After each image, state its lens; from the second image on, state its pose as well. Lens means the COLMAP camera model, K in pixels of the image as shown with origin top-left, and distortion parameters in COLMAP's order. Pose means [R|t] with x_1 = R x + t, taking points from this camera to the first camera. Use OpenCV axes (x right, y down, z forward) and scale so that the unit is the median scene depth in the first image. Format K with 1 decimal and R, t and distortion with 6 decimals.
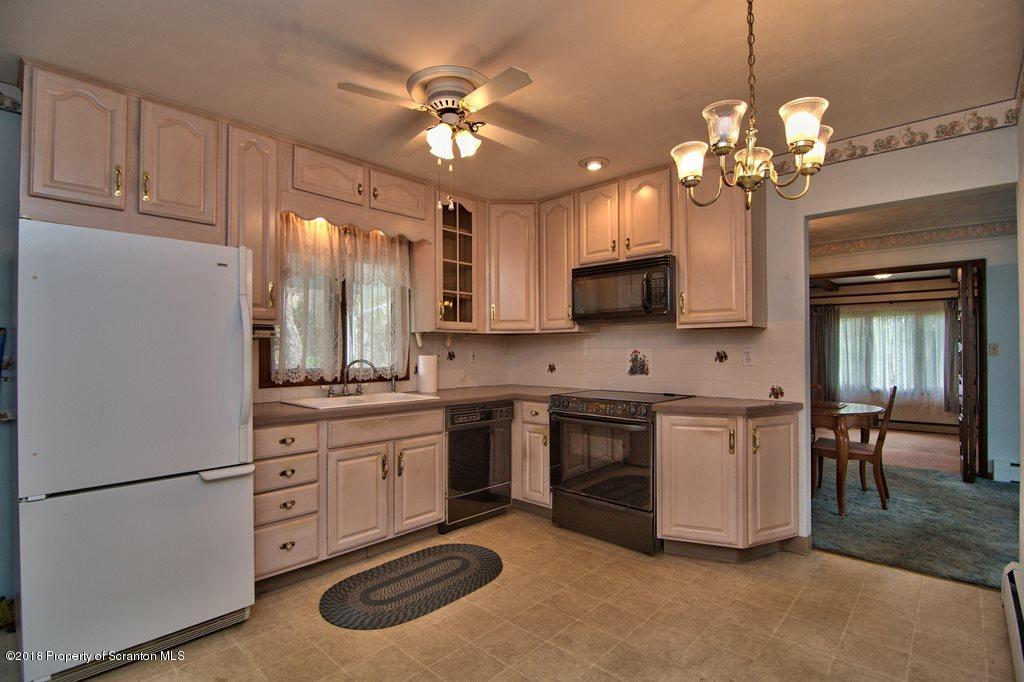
lens RADIAL K [[487.4, 0, 507.2], [0, 487.4, 344.3], [0, 0, 1]] dist [-0.014337, -0.002217]
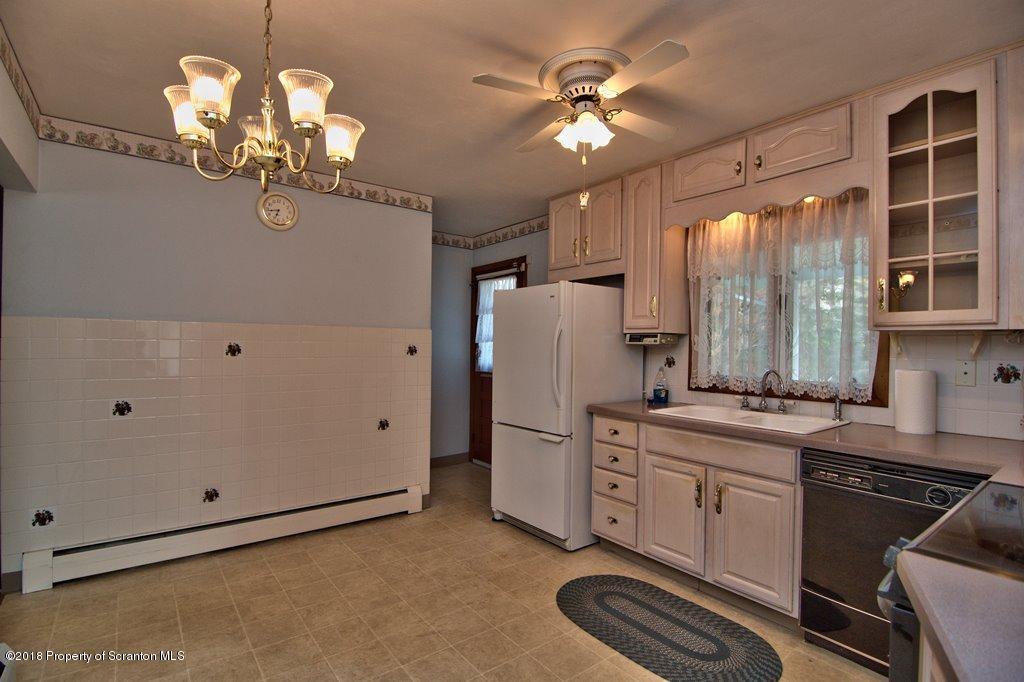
lens RADIAL K [[487.4, 0, 505.2], [0, 487.4, 345.4], [0, 0, 1]] dist [-0.014337, -0.002217]
pose [[-0.160747, -0.001453, -0.986995, 0.628420], [-0.000480, 0.999999, -0.001394, -0.008131], [0.986995, 0.000250, -0.160748, 0.770405]]
